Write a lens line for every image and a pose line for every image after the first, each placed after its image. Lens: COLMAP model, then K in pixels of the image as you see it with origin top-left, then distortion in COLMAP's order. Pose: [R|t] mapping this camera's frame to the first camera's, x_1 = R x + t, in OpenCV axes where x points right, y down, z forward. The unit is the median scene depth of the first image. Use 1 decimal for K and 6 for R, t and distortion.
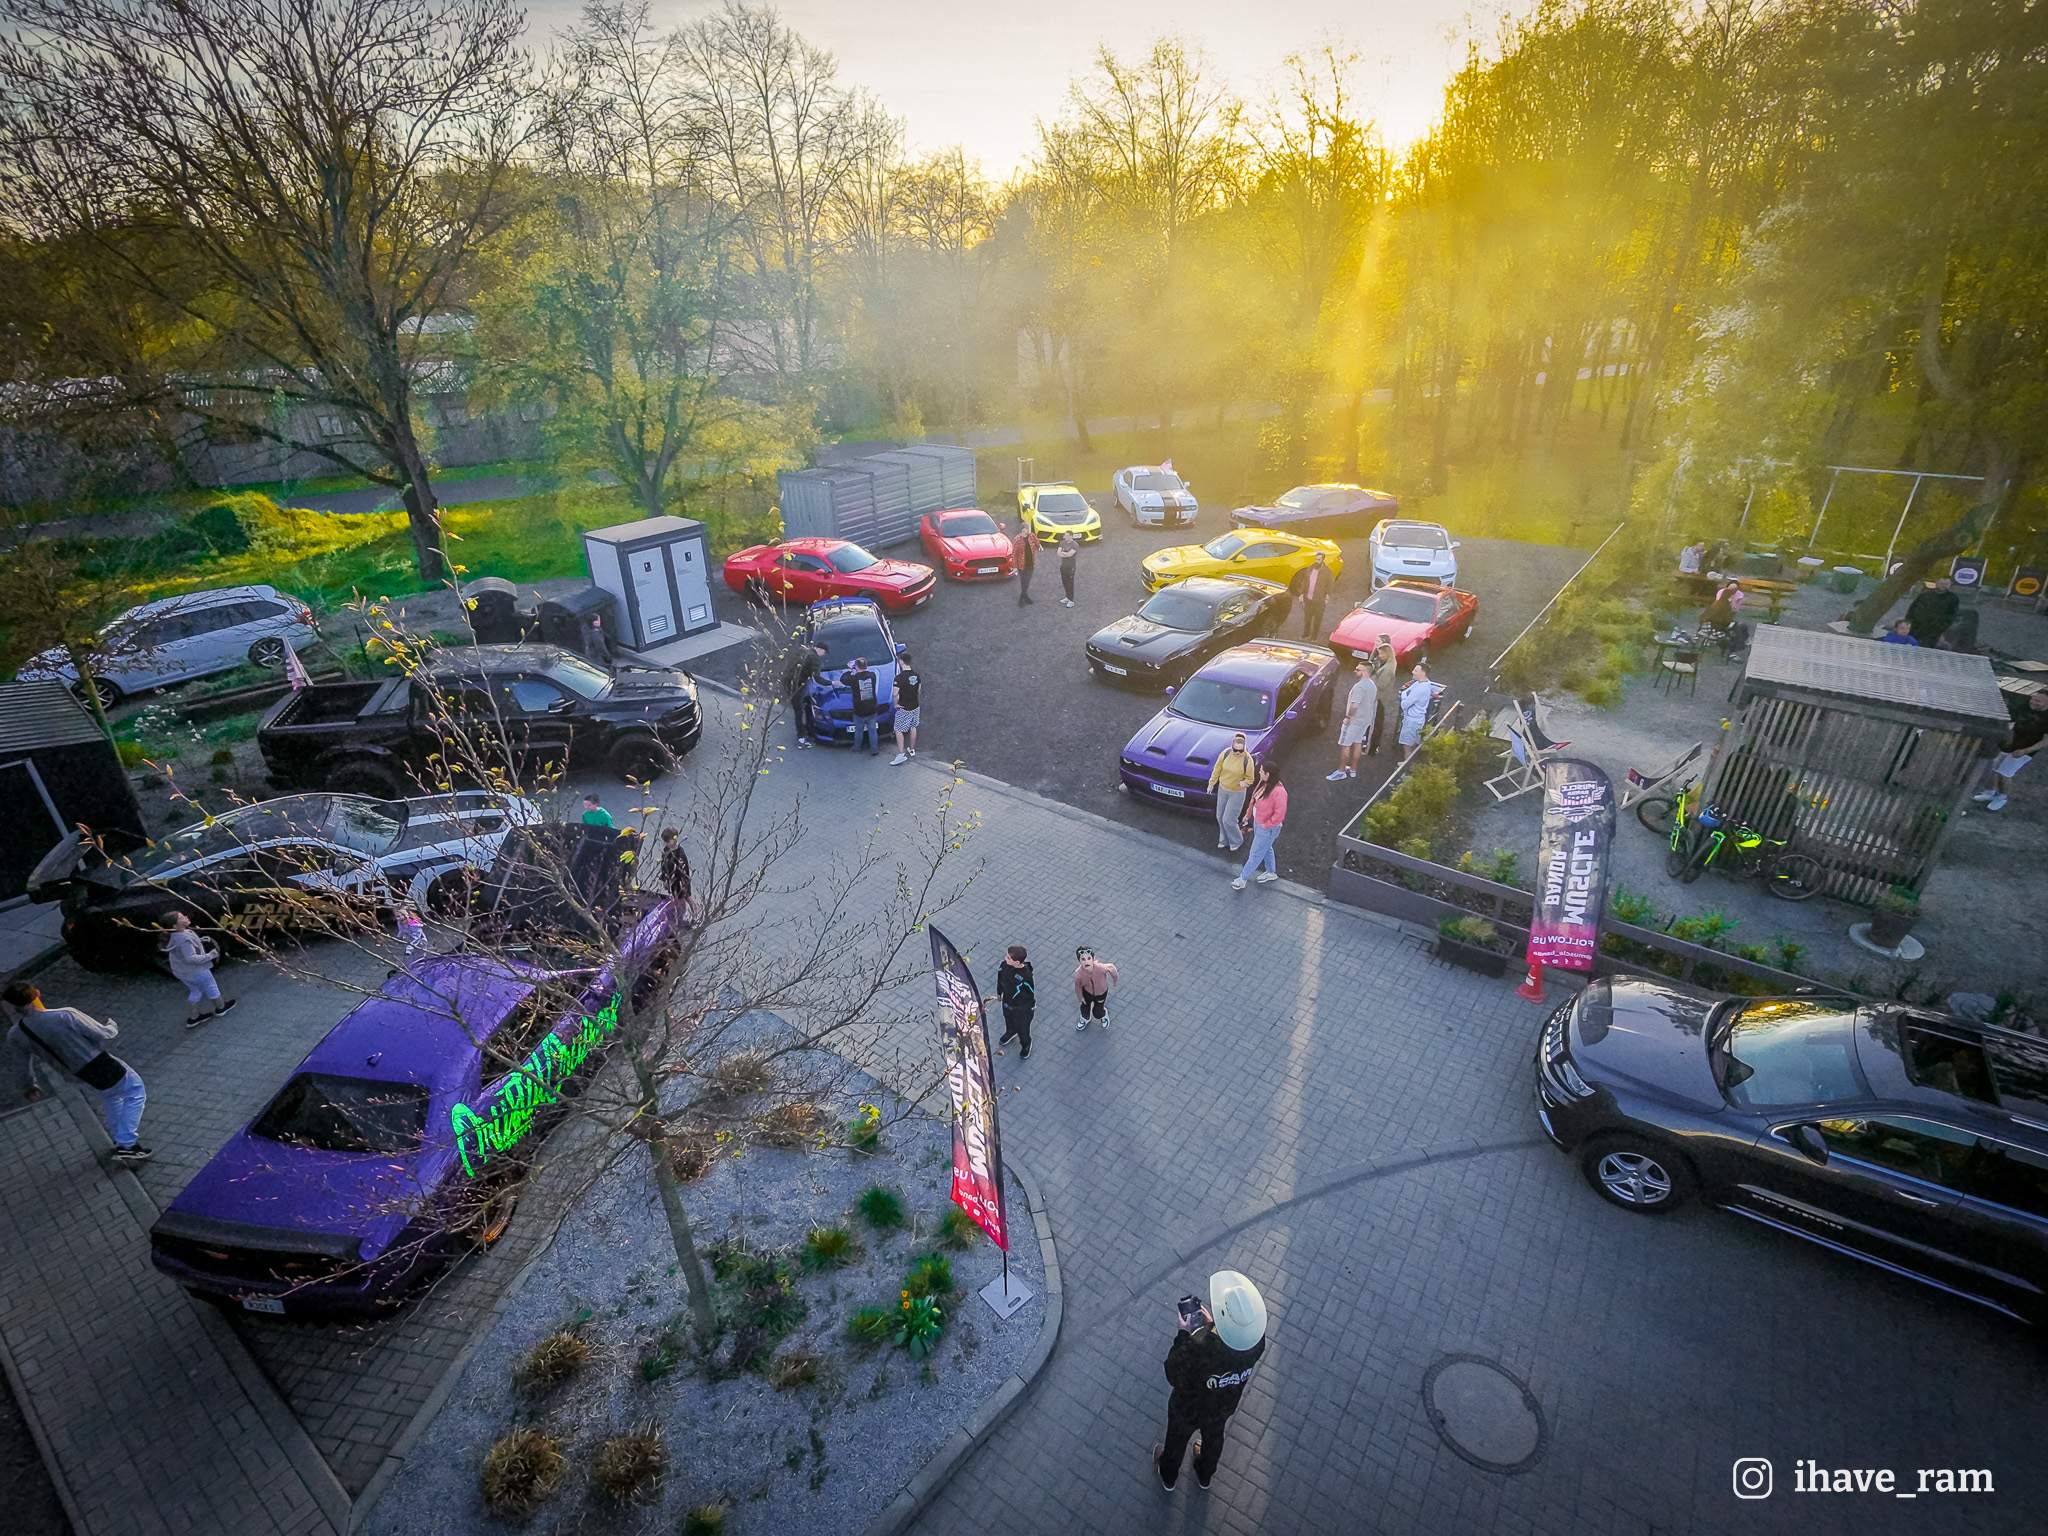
lens RADIAL K [[972.8, 0, 1022.8], [0, 972.8, 772.7], [0, 0, 1]] dist [-0.001339, 0.000909]
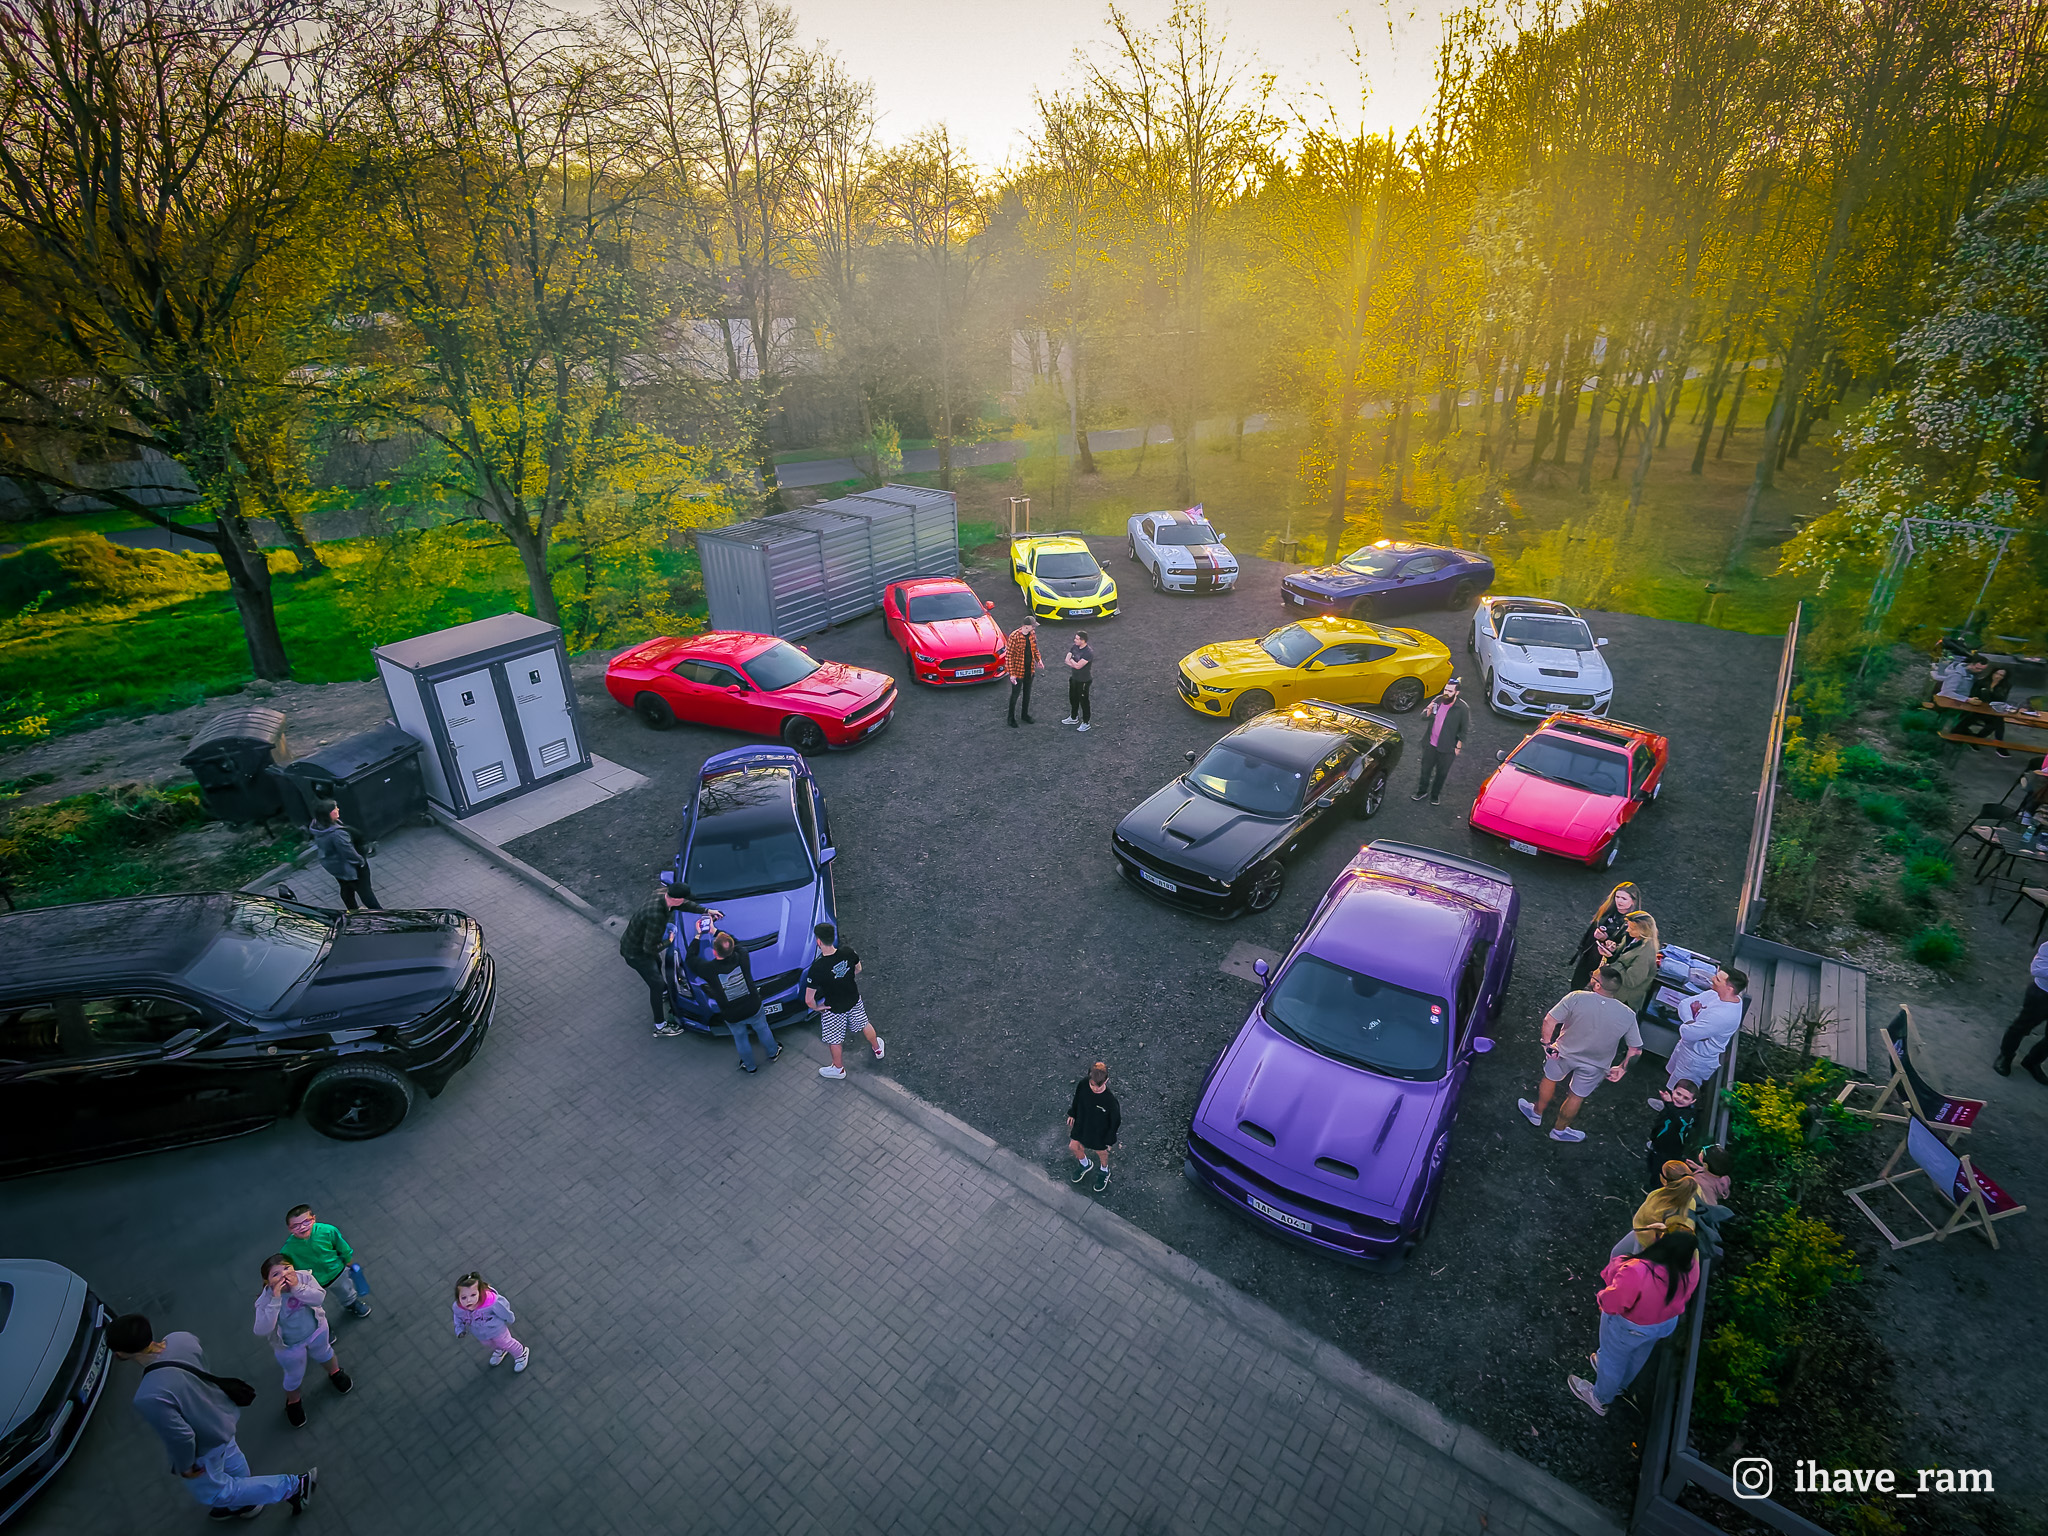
lens RADIAL K [[972.8, 0, 1025.3], [0, 972.8, 771.6], [0, 0, 1]] dist [-0.001339, 0.000909]
pose [[0.999957, 0.001144, 0.009243, -0.000264], [-0.001162, 0.999997, 0.001931, -0.141487], [-0.009241, -0.001942, 0.999955, 0.273517]]
